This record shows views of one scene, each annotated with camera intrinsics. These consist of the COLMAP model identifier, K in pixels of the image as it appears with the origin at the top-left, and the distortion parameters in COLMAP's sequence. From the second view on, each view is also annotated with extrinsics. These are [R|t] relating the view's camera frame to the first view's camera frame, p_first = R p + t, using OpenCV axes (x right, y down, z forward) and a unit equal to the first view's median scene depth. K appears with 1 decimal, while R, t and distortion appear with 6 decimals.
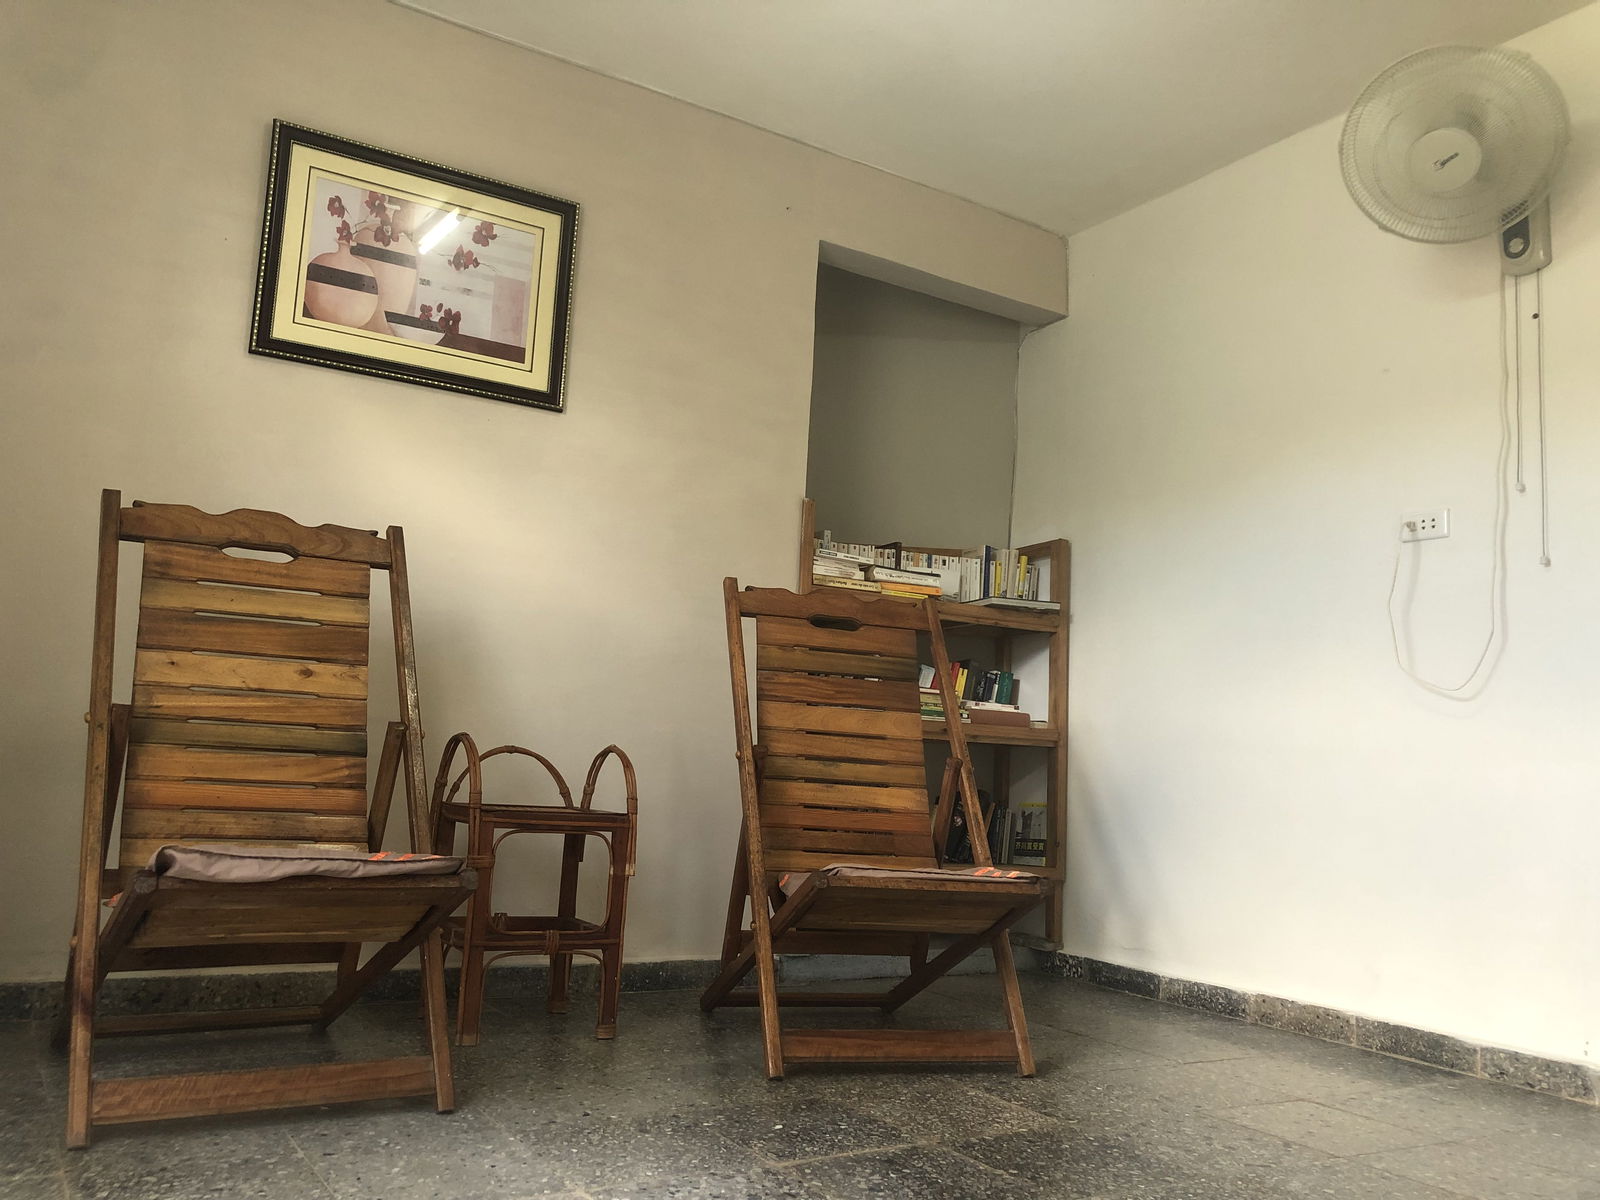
lens RADIAL K [[1294.1, 0, 800.0], [0, 1294.1, 605.6], [0, 0, 1]] dist [0.018067, -0.039204]
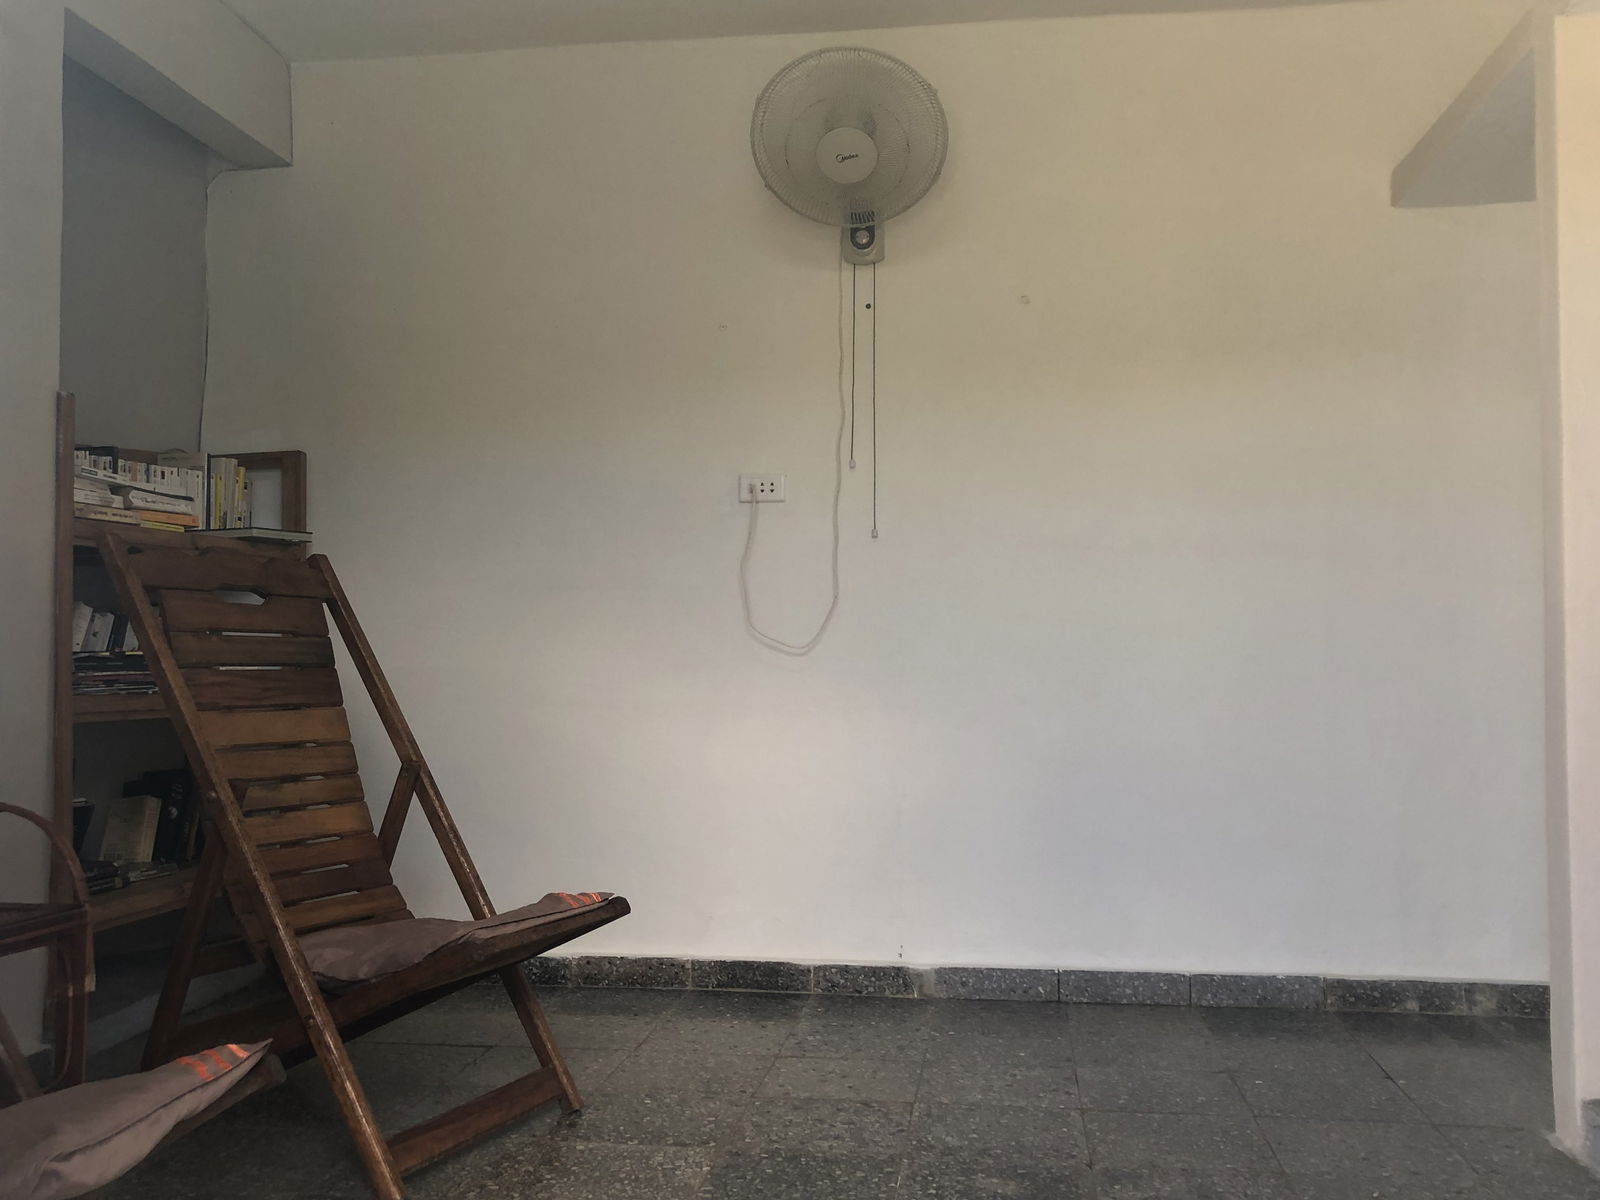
lens RADIAL K [[1548.1, 0, 798.3], [0, 1548.1, 606.9], [0, 0, 1]] dist [0.006635, 0.000000]
pose [[0.623602, -0.032153, 0.781081, -0.474201], [-0.063802, 0.993727, 0.091845, -0.082768], [-0.779134, -0.107109, 0.617639, 0.199033]]
